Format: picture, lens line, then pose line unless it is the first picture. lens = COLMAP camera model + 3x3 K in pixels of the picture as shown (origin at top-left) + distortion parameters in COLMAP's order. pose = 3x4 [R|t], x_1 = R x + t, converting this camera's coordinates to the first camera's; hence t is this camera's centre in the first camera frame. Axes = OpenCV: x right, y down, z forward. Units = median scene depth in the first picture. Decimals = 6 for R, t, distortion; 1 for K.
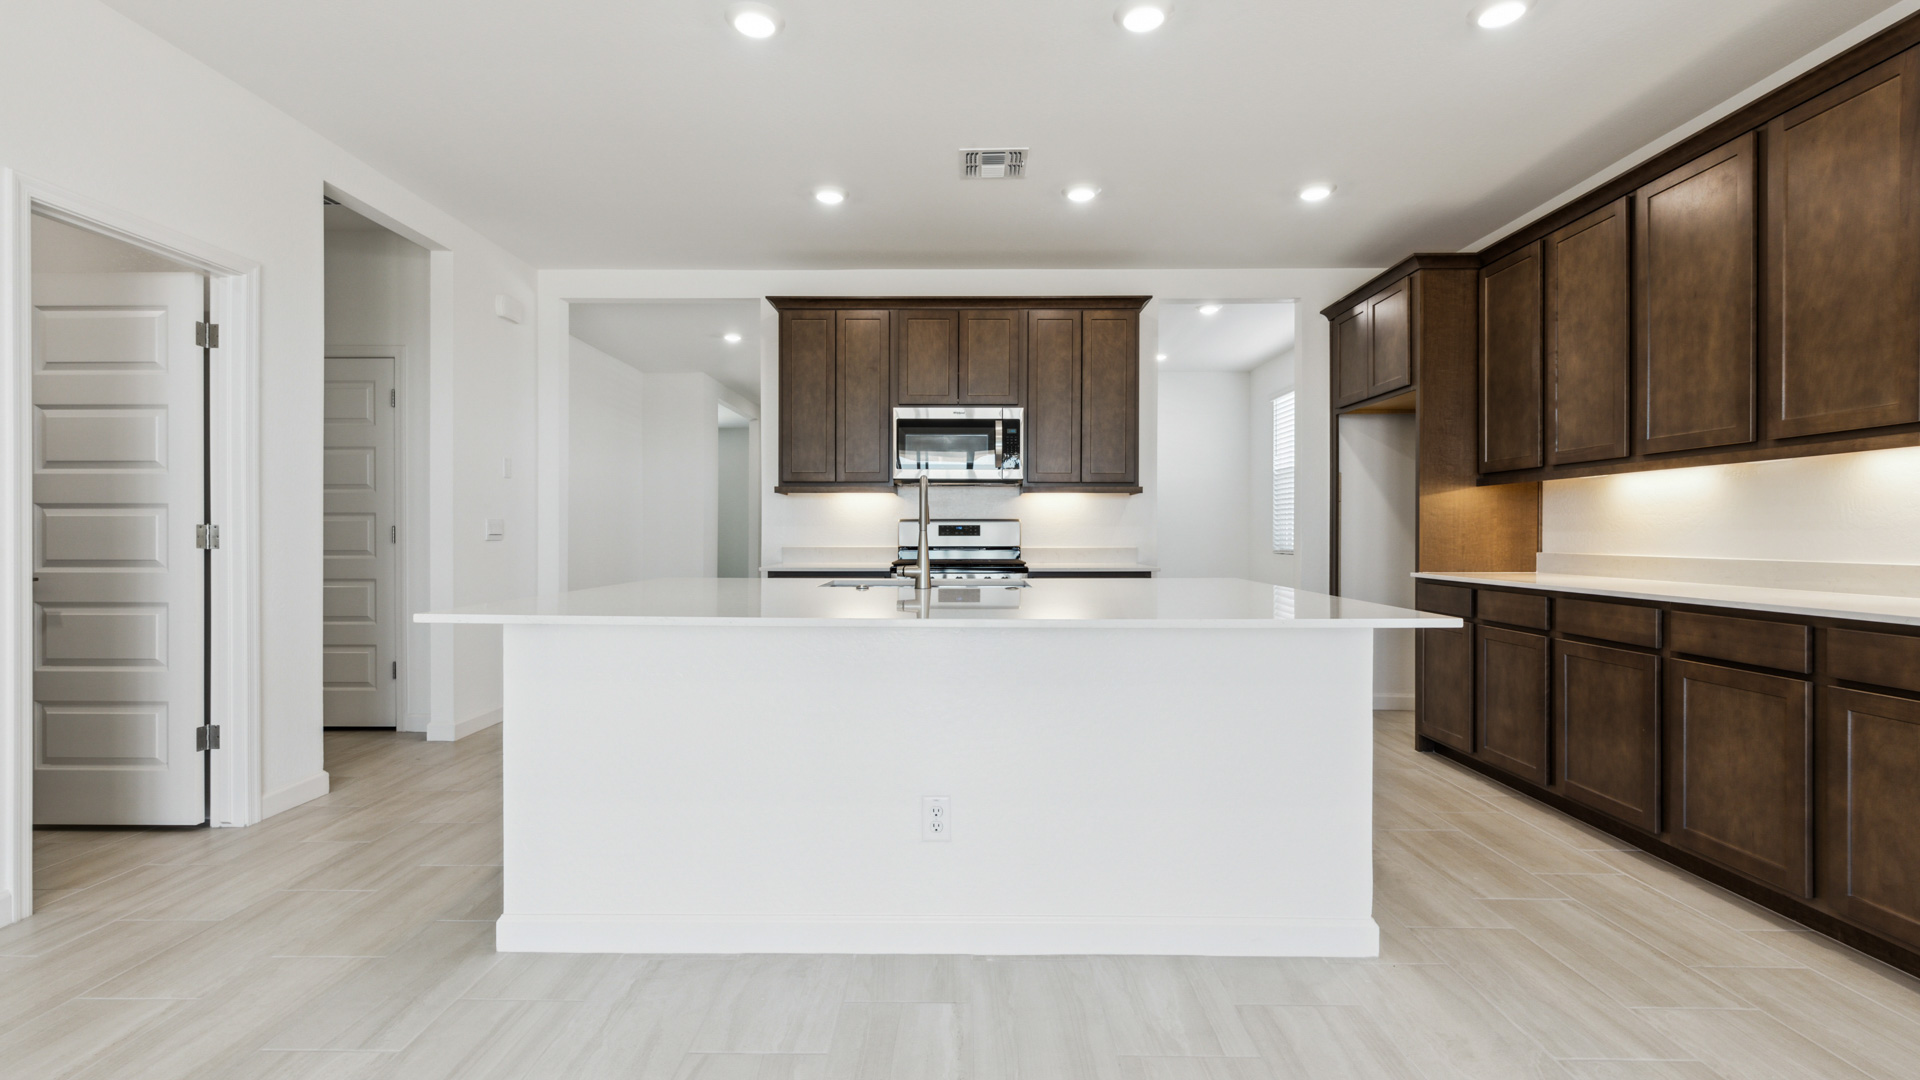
lens RADIAL K [[859.8, 0, 952.9], [0, 859.8, 533.2], [0, 0, 1]] dist [0.002837, 0.000504]
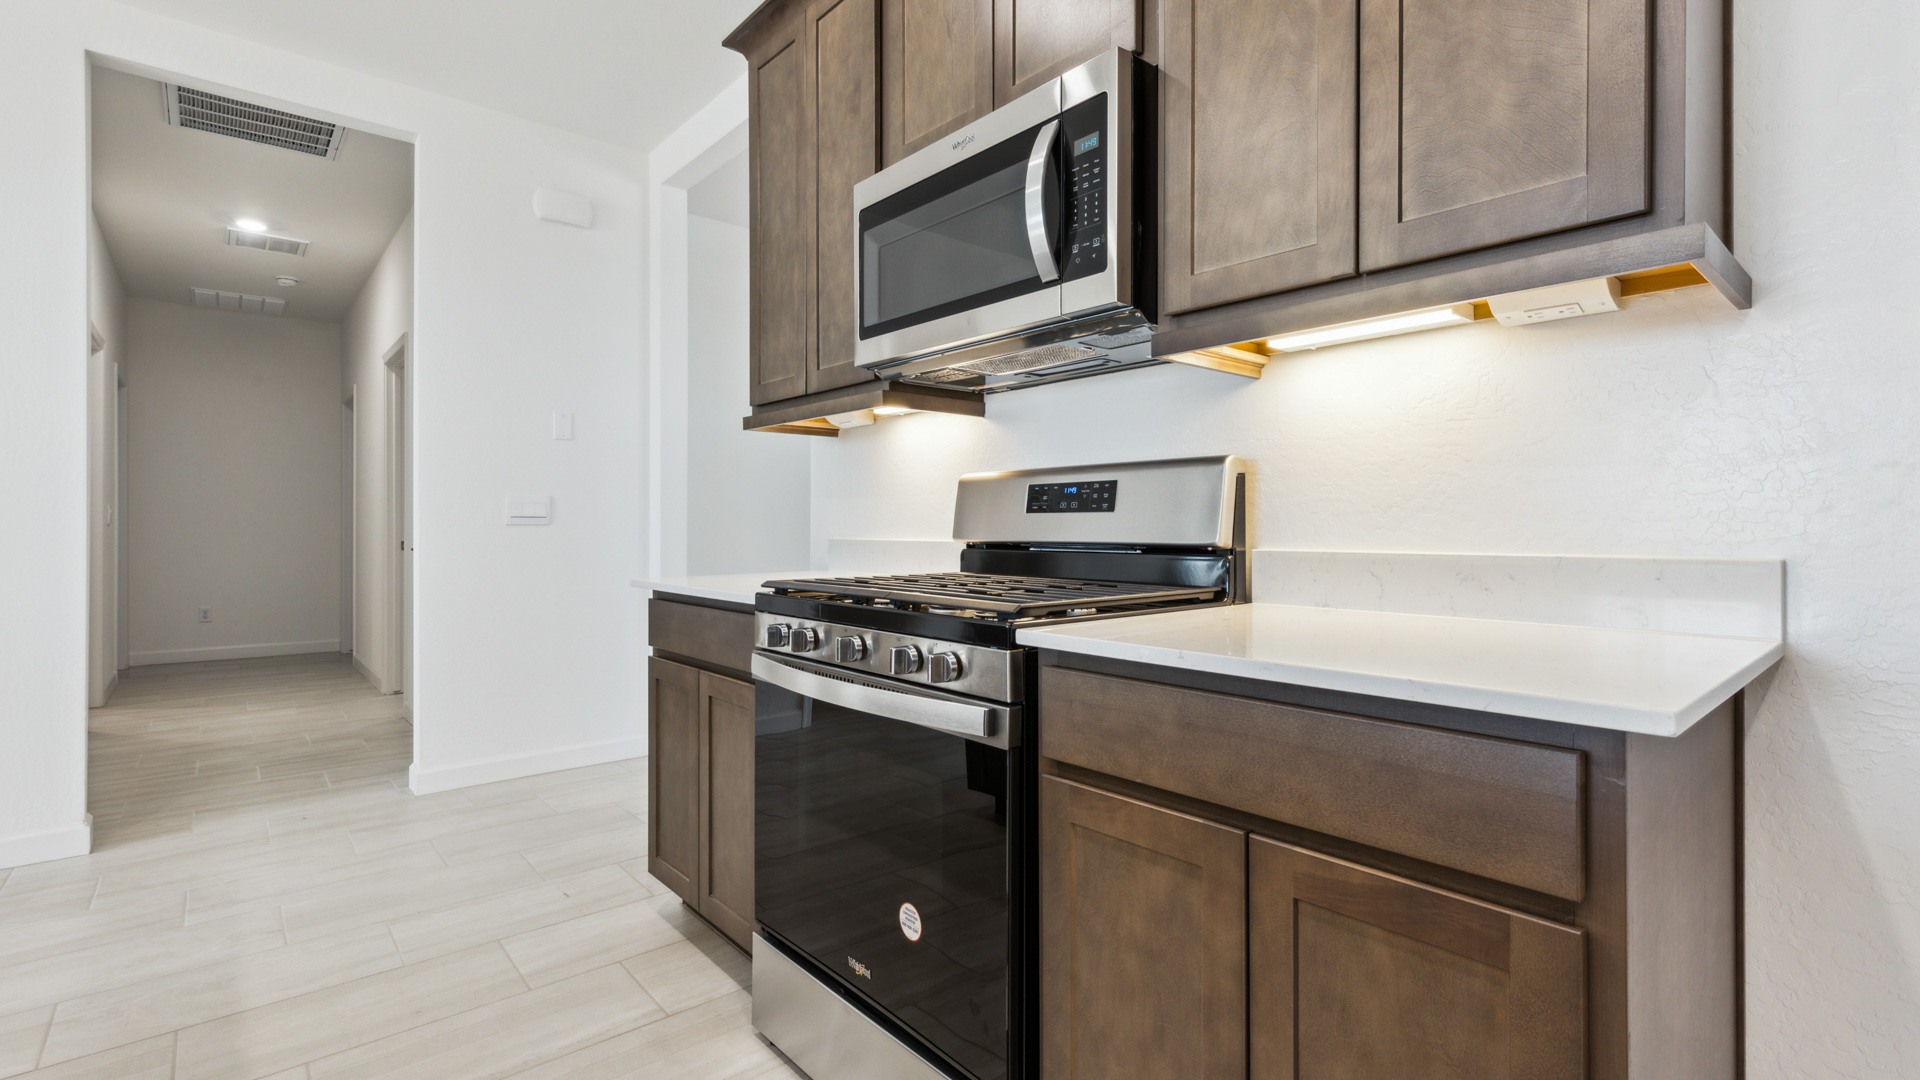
lens RADIAL K [[859.8, 0, 952.9], [0, 859.8, 533.2], [0, 0, 1]] dist [0.002837, 0.000504]
pose [[0.662857, 0.005777, -0.748724, 0.250060], [0.001422, 0.999959, 0.008975, 0.008799], [0.748745, -0.007014, 0.662821, 0.758363]]
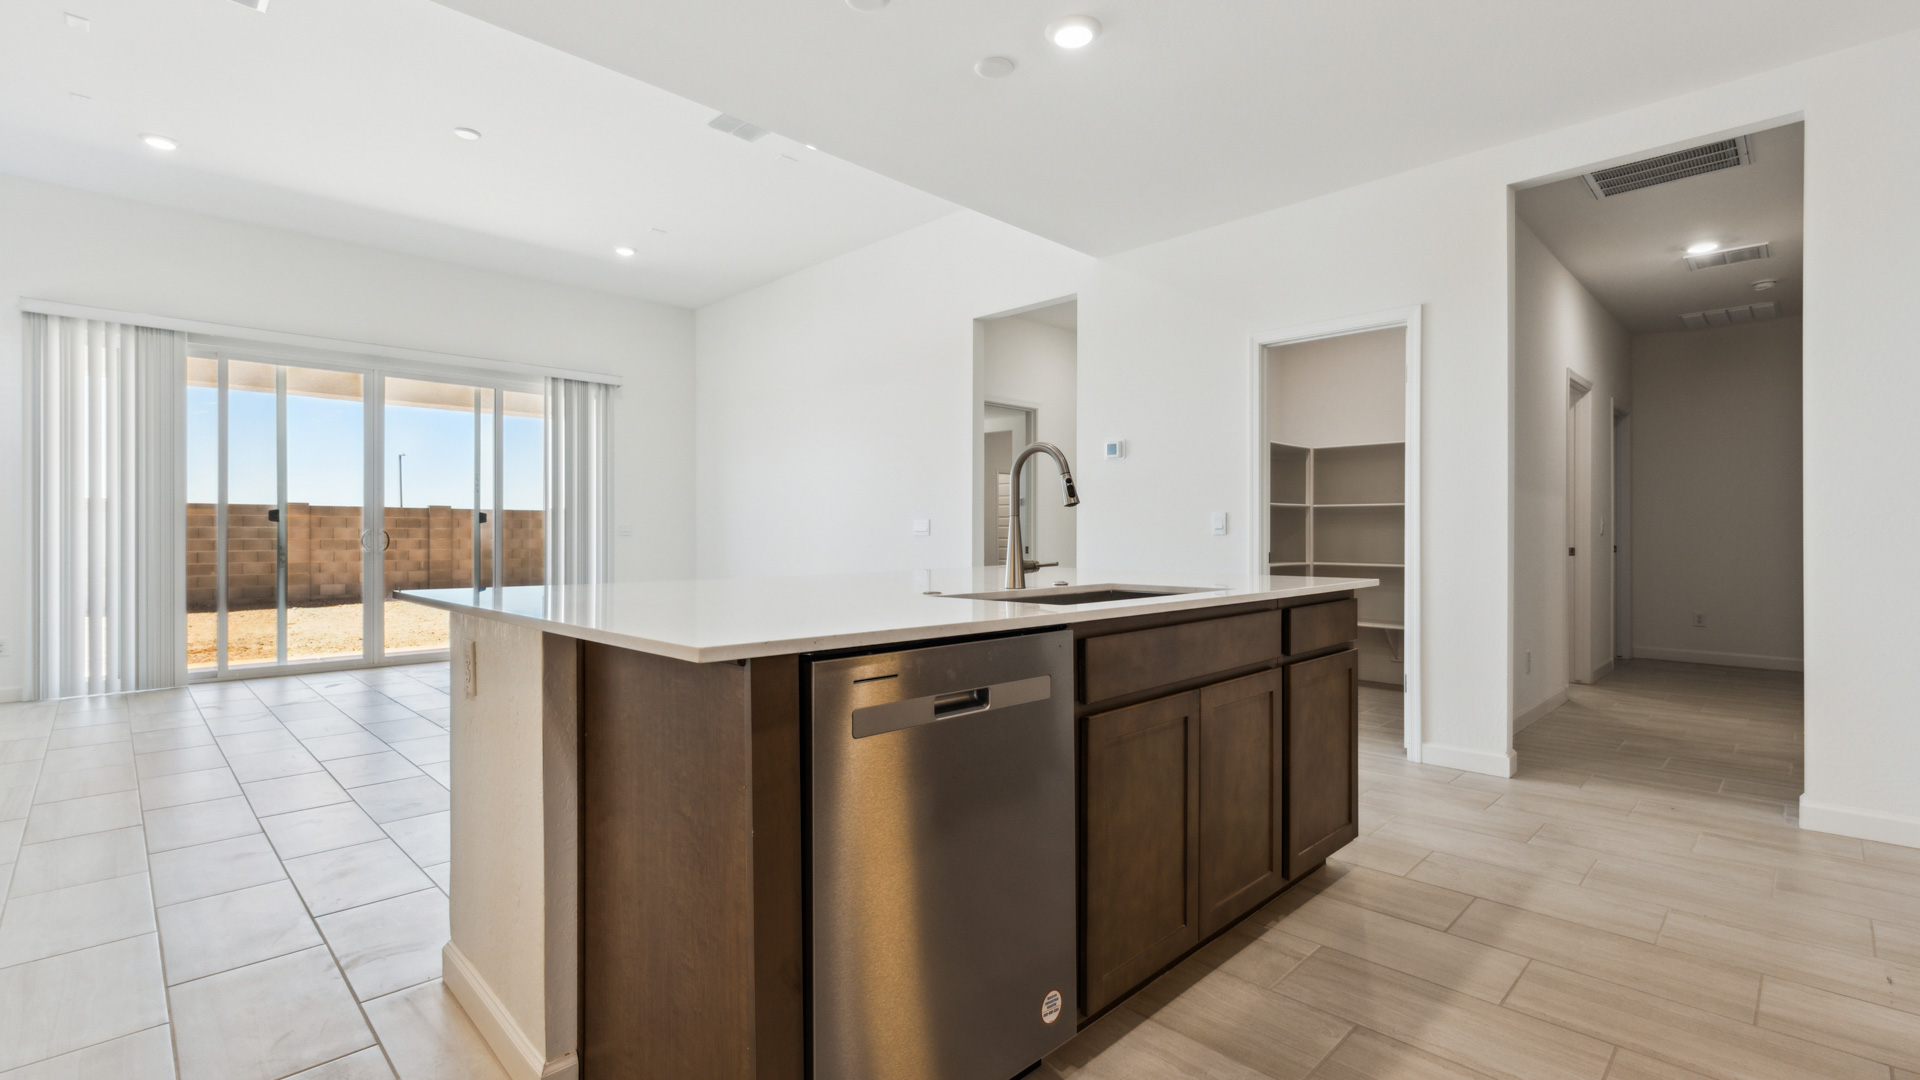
lens RADIAL K [[859.8, 0, 952.9], [0, 859.8, 533.2], [0, 0, 1]] dist [0.002837, 0.000504]
pose [[-0.701331, -0.002352, -0.712832, 0.334397], [0.001040, 0.999990, -0.004323, 0.009216], [0.712835, -0.003773, -0.701322, 0.881894]]
